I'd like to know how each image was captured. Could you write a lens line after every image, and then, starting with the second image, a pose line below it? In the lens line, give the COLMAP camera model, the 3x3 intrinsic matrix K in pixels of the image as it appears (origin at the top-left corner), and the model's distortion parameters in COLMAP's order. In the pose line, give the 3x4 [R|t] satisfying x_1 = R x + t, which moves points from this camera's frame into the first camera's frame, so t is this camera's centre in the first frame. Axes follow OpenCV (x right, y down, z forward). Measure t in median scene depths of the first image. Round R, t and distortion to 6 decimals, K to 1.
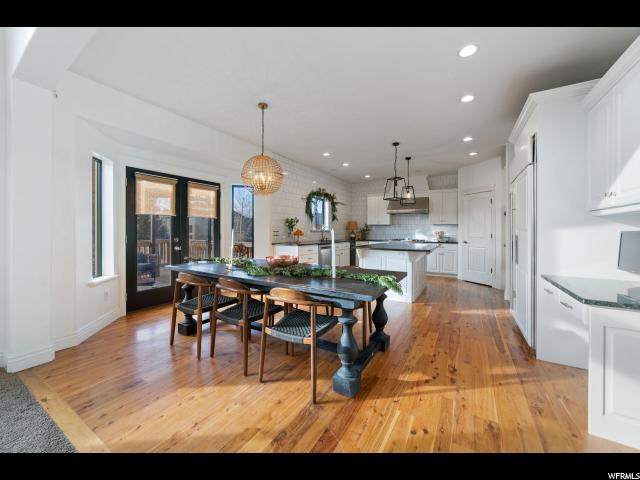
lens RADIAL K [[250.1, 0, 317.5], [0, 250.1, 230.2], [0, 0, 1]] dist [-0.034545, -0.000029]
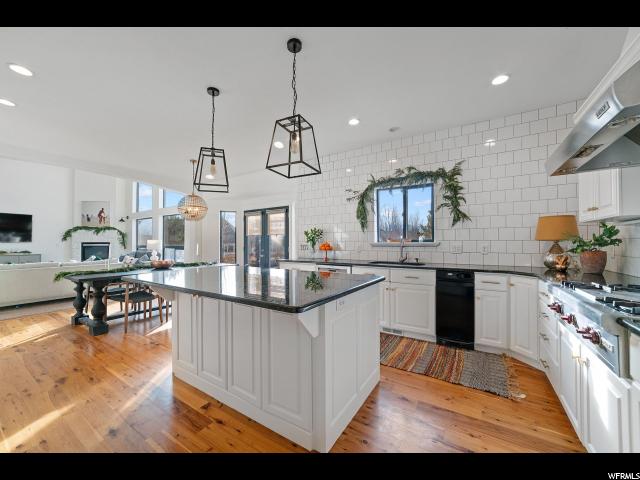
lens RADIAL K [[248.0, 0, 319.2], [0, 248.0, 238.5], [0, 0, 1]] dist [-0.019520, 0.007450]
pose [[-0.029983, -0.019130, -0.999367, 0.562250], [0.007654, 0.999783, -0.019367, -0.000687], [0.999521, -0.008230, -0.029830, 0.813618]]
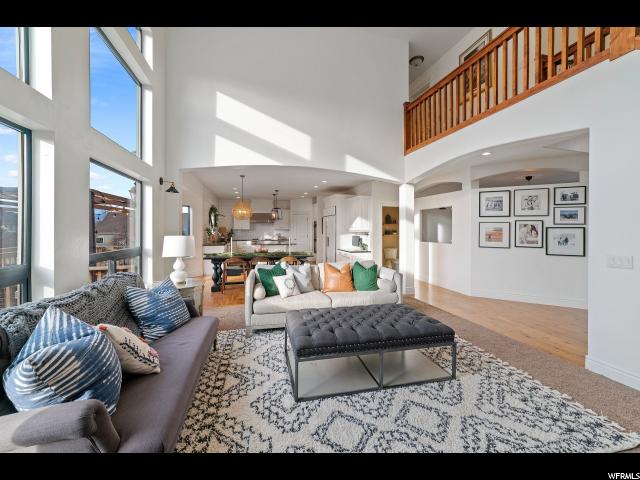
lens RADIAL K [[250.1, 0, 317.5], [0, 250.1, 230.2], [0, 0, 1]] dist [-0.034545, -0.000029]
pose [[0.693026, -0.006244, 0.720886, -0.579020], [0.000706, 0.999968, 0.007982, -0.033058], [-0.720912, -0.005022, 0.693008, -0.397081]]
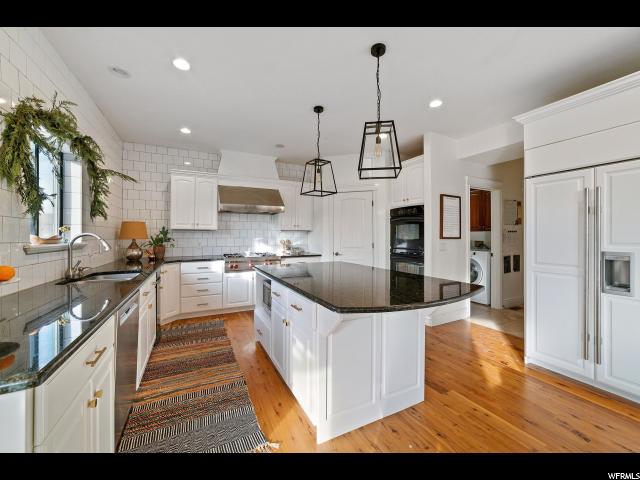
lens RADIAL K [[248.0, 0, 319.2], [0, 248.0, 238.5], [0, 0, 1]] dist [-0.019520, 0.007450]
pose [[0.530507, -0.018851, 0.847471, -0.074886], [0.000423, 0.999758, 0.021973, -0.015776], [-0.847681, -0.011298, 0.530387, 0.552116]]
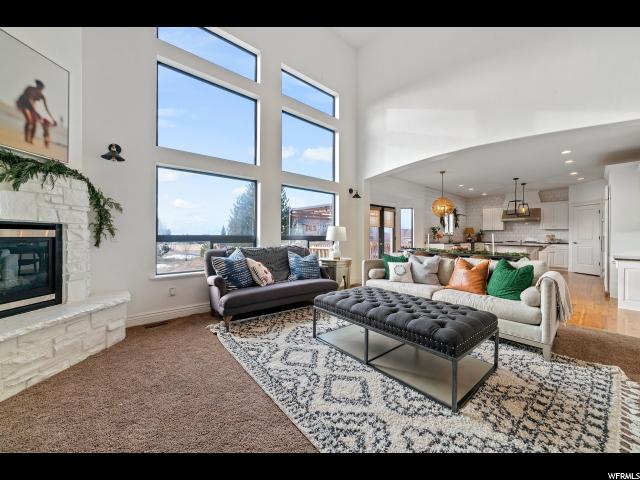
lens RADIAL K [[248.0, 0, 319.2], [0, 248.0, 238.5], [0, 0, 1]] dist [-0.019520, 0.007450]
pose [[0.953987, -0.001340, -0.299846, -0.265247], [0.004868, 0.999927, 0.011019, 0.003831], [0.299809, -0.011972, 0.953924, -0.559515]]
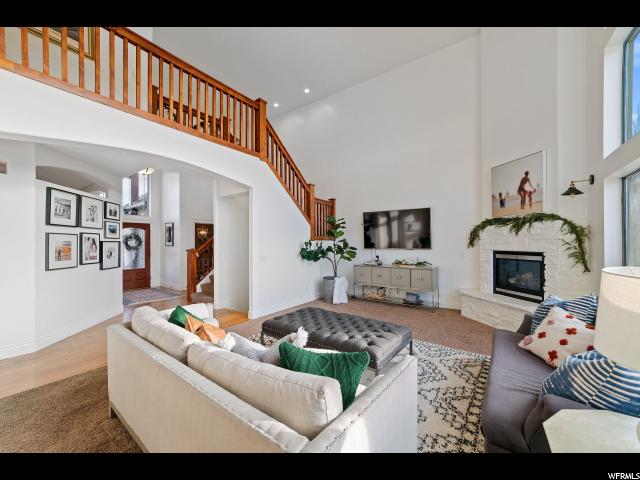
lens RADIAL K [[248.0, 0, 319.2], [0, 248.0, 238.5], [0, 0, 1]] dist [-0.019520, 0.007450]
pose [[-0.995896, -0.001665, 0.090493, -0.282437], [-0.003444, 0.999804, -0.019512, -0.031925], [-0.090442, -0.019744, -0.995706, 0.221046]]
